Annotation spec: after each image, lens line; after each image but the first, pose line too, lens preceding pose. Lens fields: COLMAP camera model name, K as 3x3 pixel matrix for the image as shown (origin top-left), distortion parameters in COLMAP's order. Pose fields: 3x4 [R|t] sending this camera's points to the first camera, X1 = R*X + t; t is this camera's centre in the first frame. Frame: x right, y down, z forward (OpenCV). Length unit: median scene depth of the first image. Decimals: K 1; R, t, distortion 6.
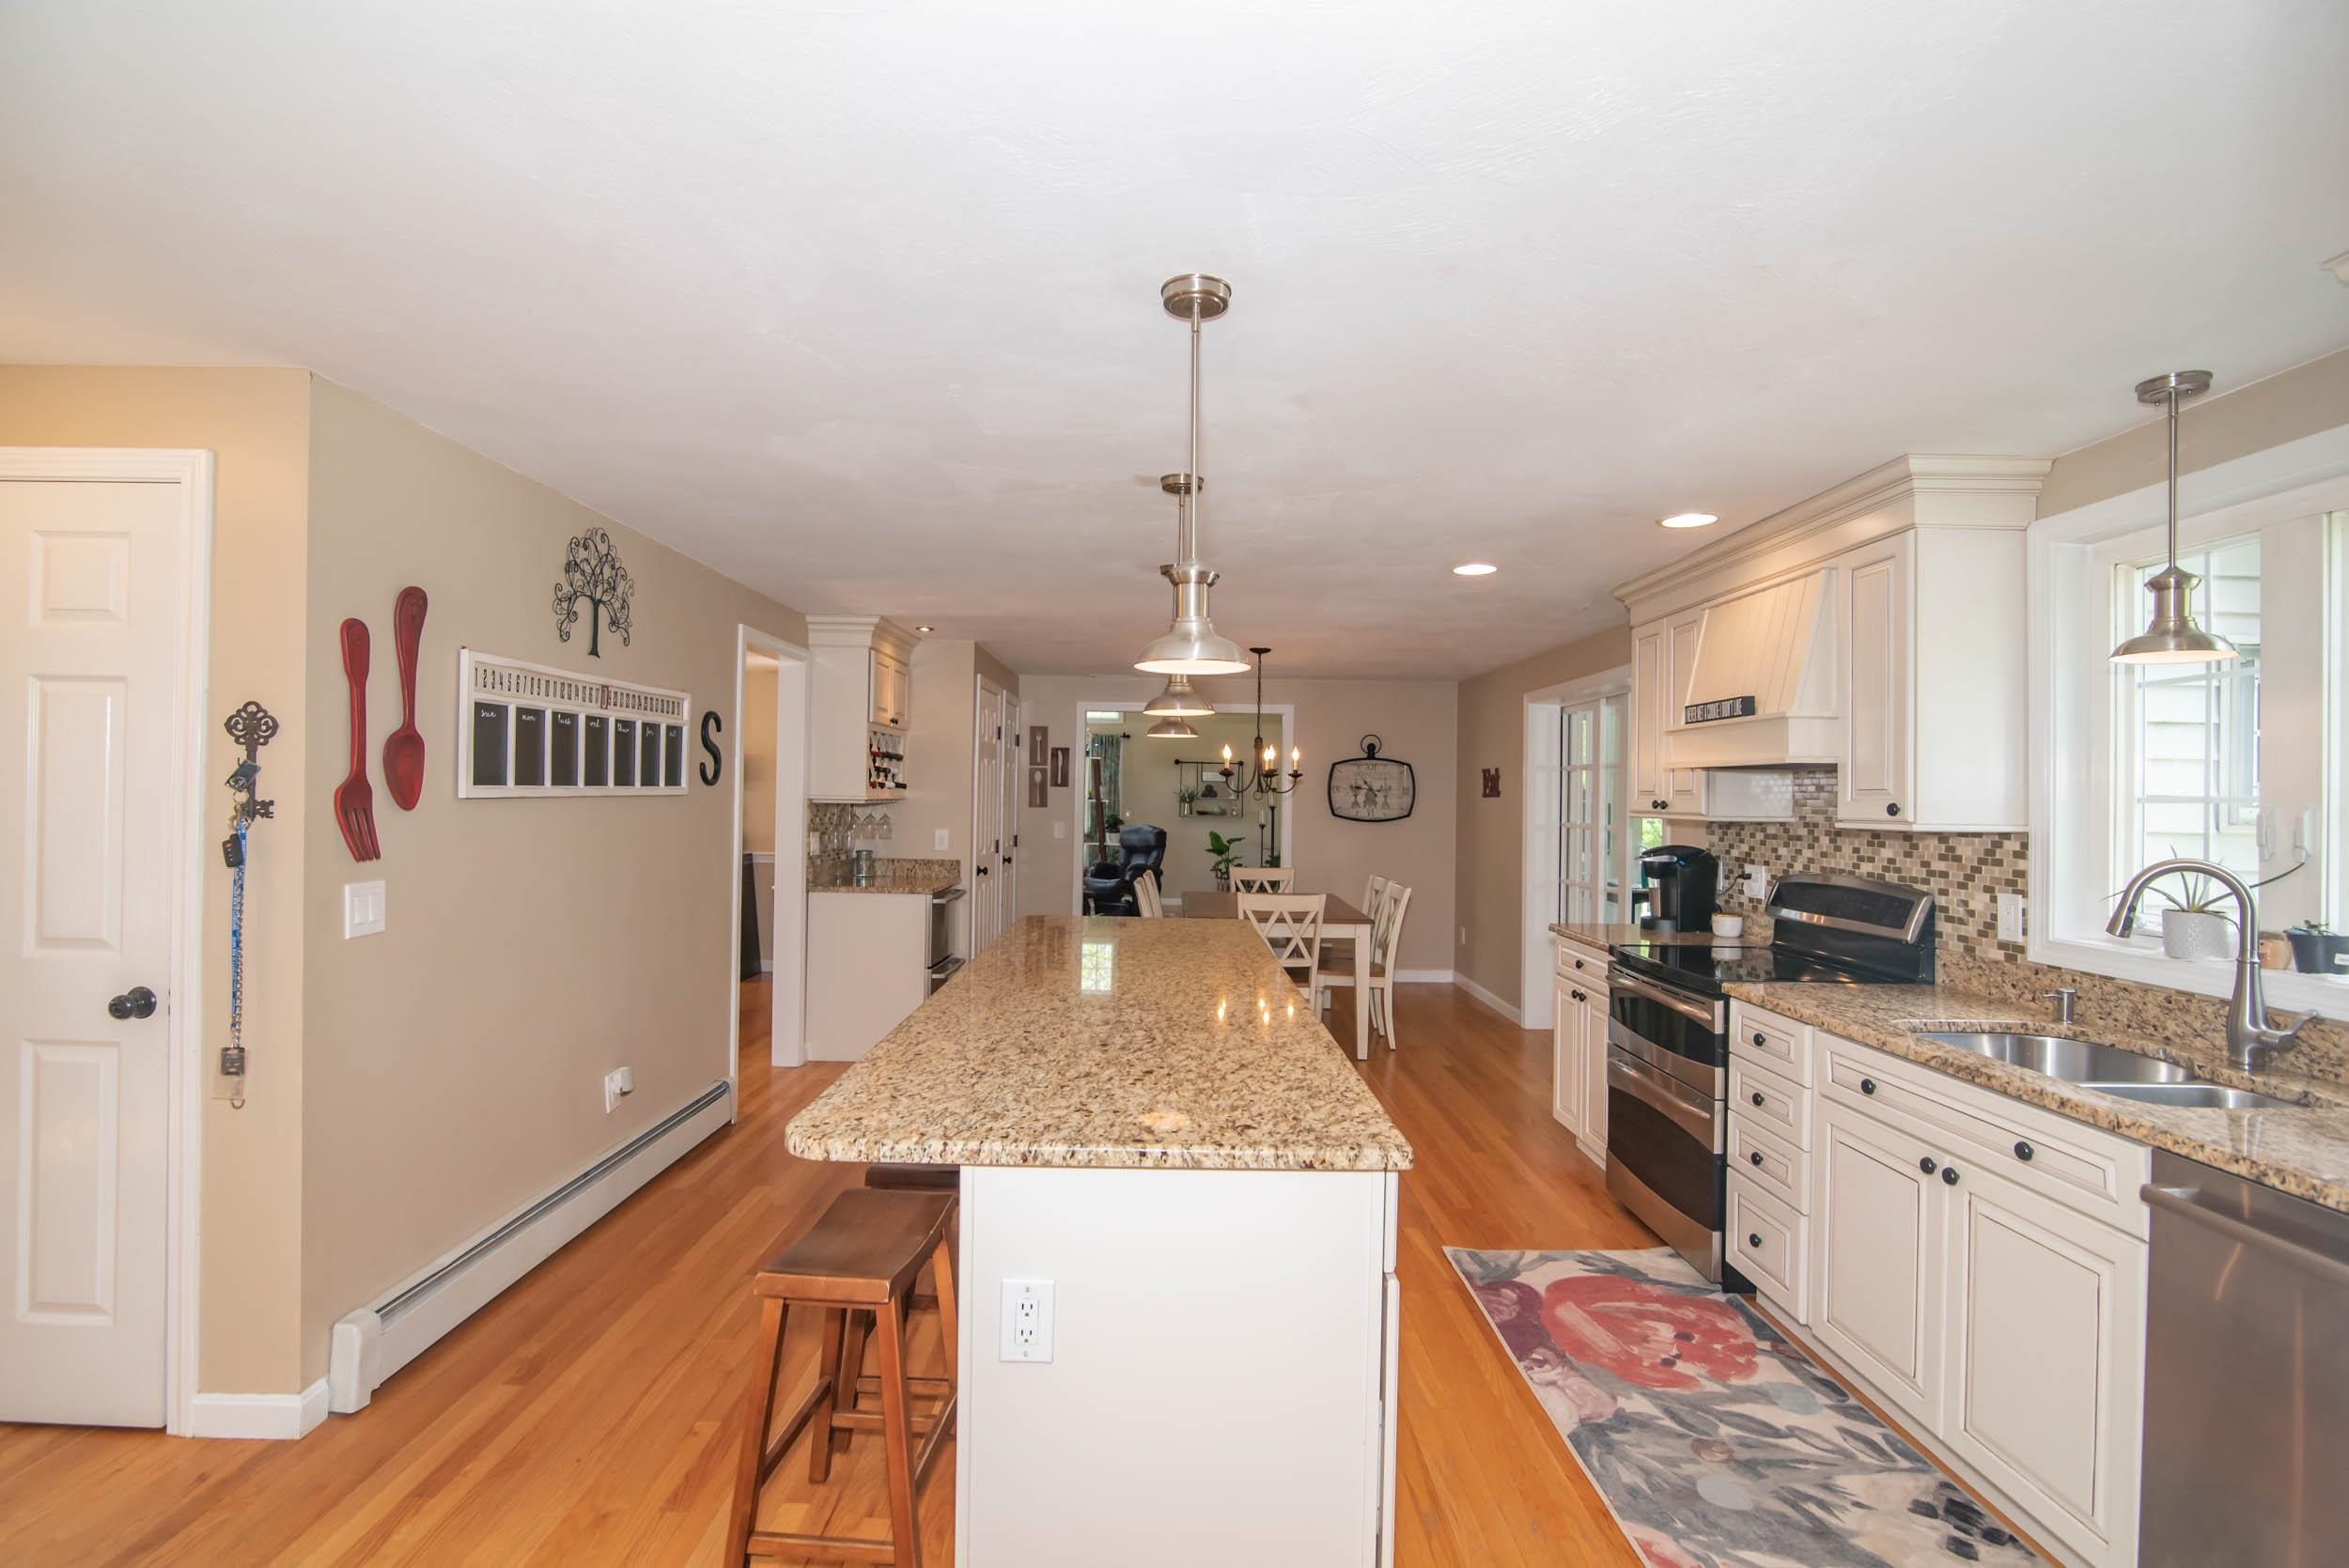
lens RADIAL K [[1108.5, 0, 1174.5], [0, 1108.5, 784.0], [0, 0, 1]] dist [-0.018969, 0.000420]
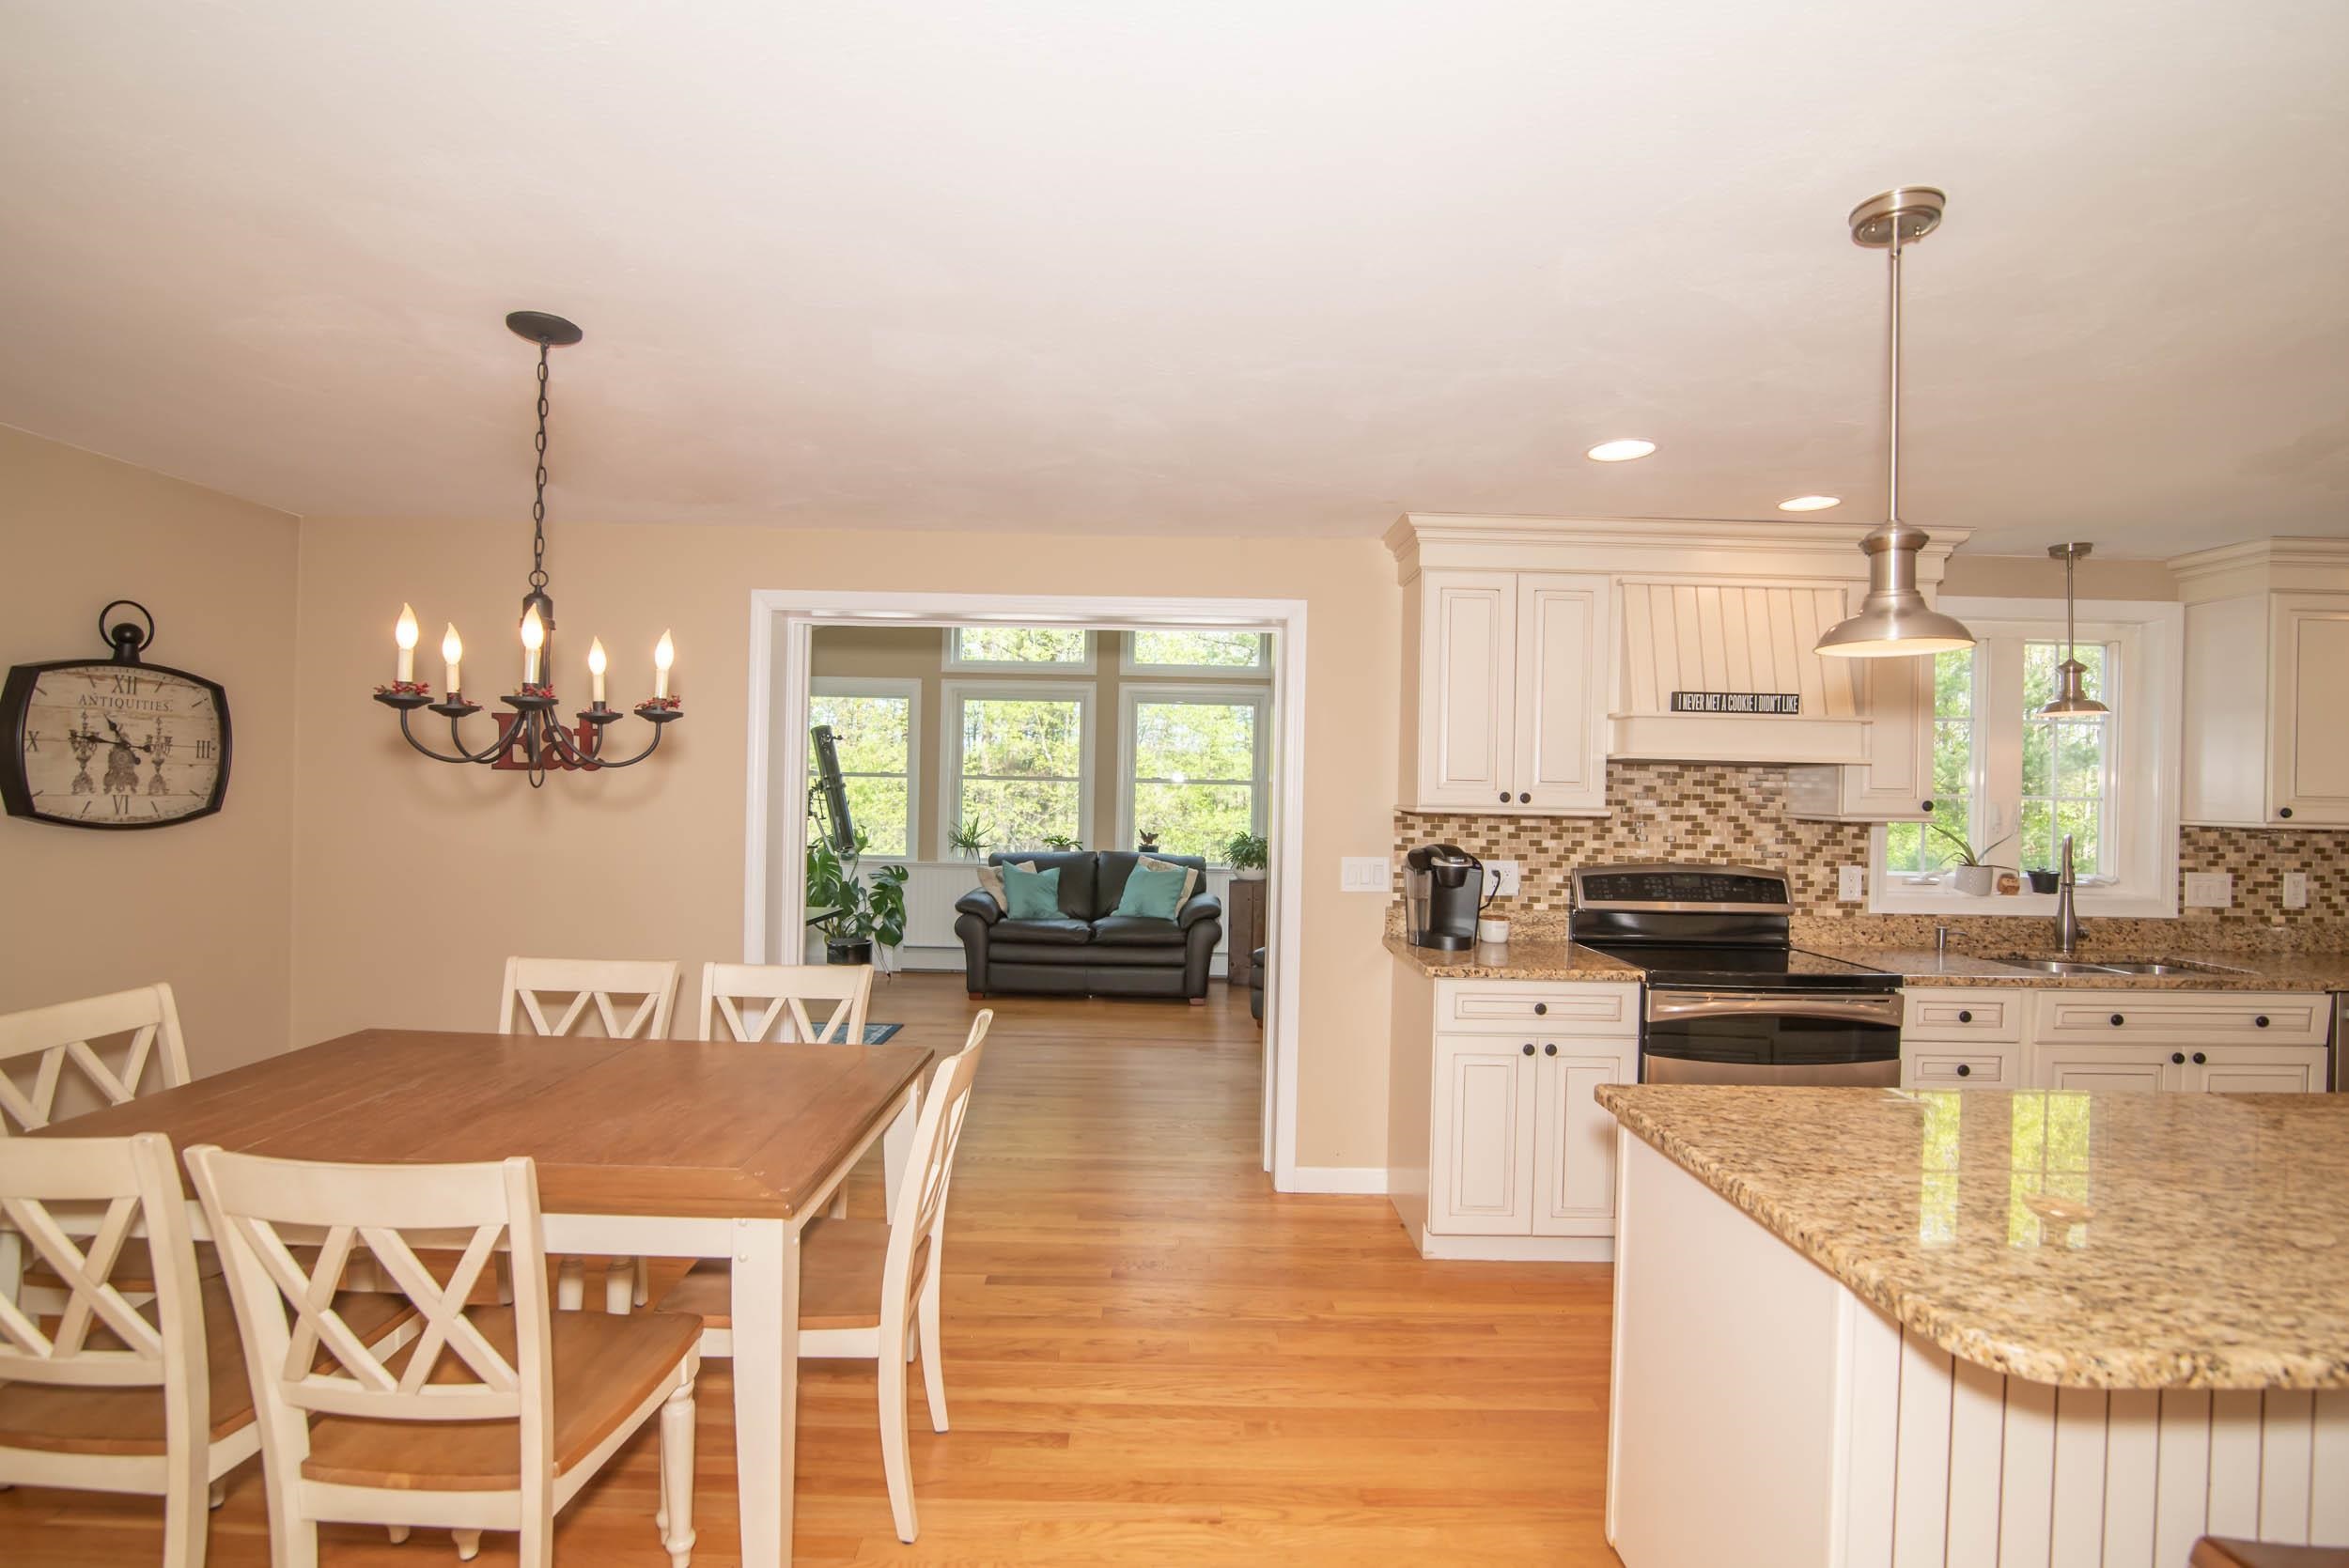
lens RADIAL K [[1070.3, 0, 1162.6], [0, 1070.3, 783.3], [0, 0, 1]] dist [-0.018849, 0.000236]
pose [[0.001542, -0.011518, 0.999932, -0.484666], [-0.030115, 0.999480, 0.011559, 0.008711], [-0.999545, -0.030130, 0.001194, 1.657536]]
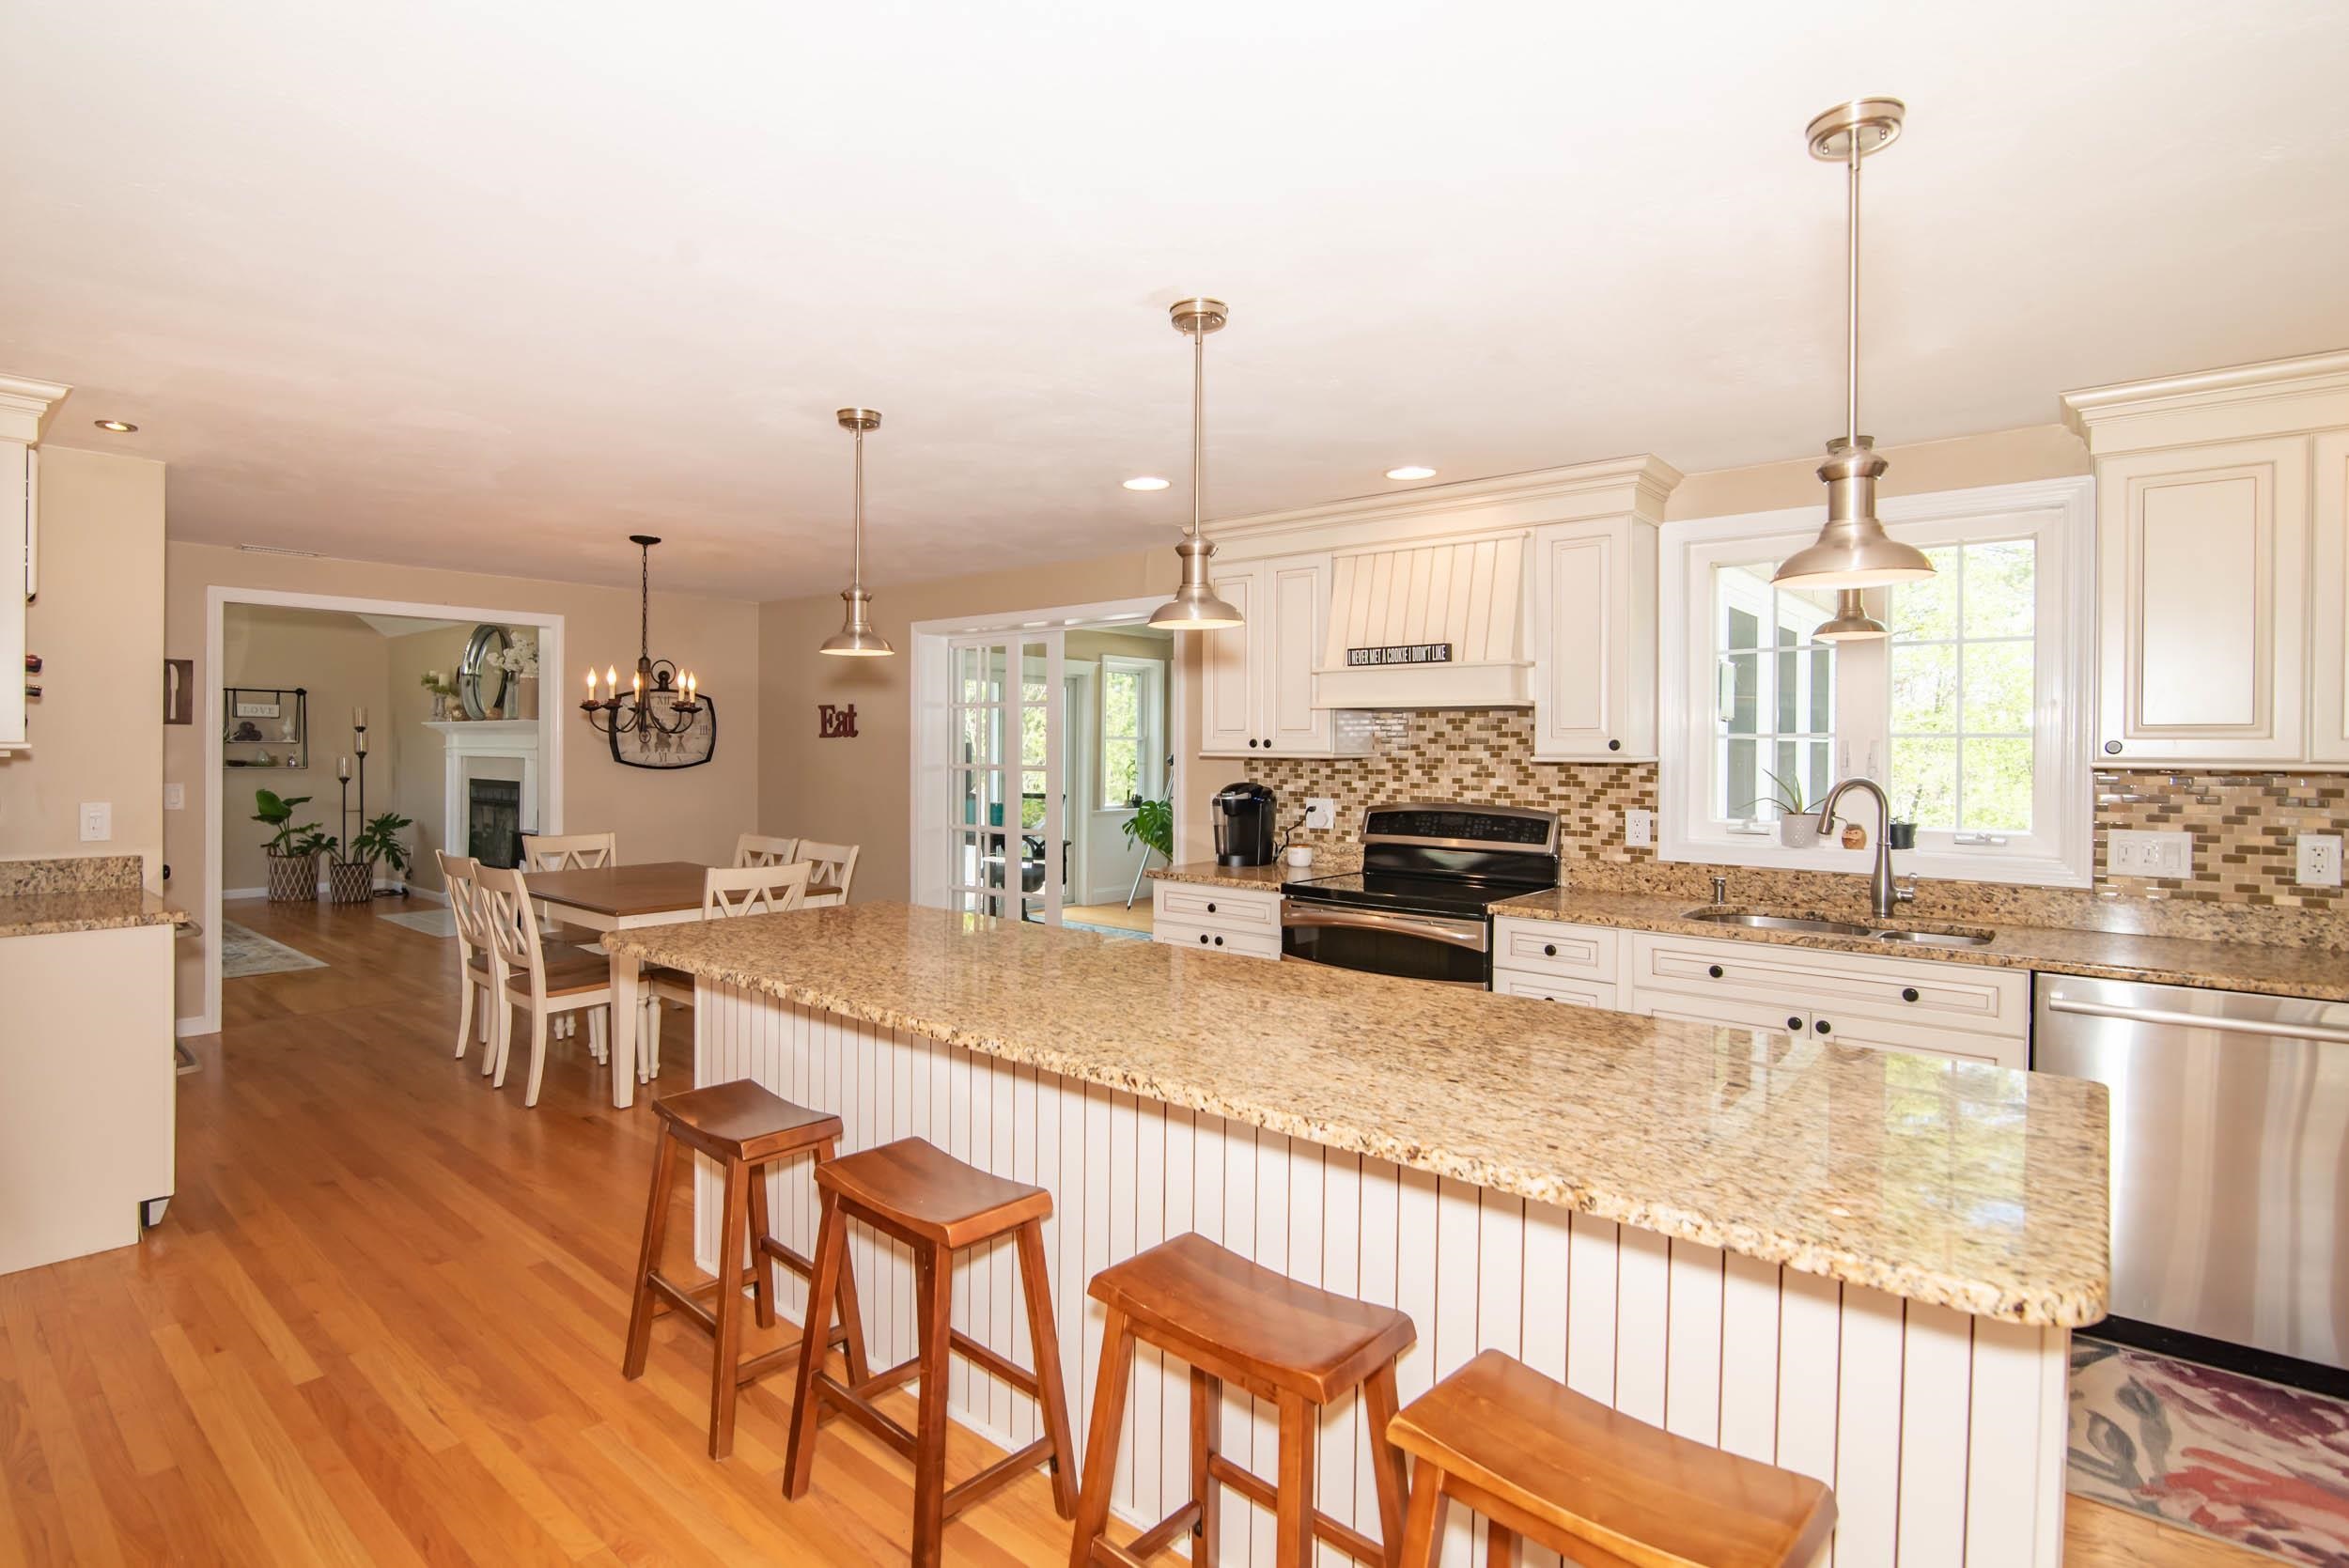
lens RADIAL K [[1158.3, 0, 1134.2], [0, 1158.3, 751.2], [0, 0, 1]] dist [-0.017955, 0.000569]
pose [[0.663453, -0.014011, 0.748087, -0.578906], [-0.004180, 0.999740, 0.022431, 0.003160], [-0.748206, -0.018009, 0.663222, 0.489287]]
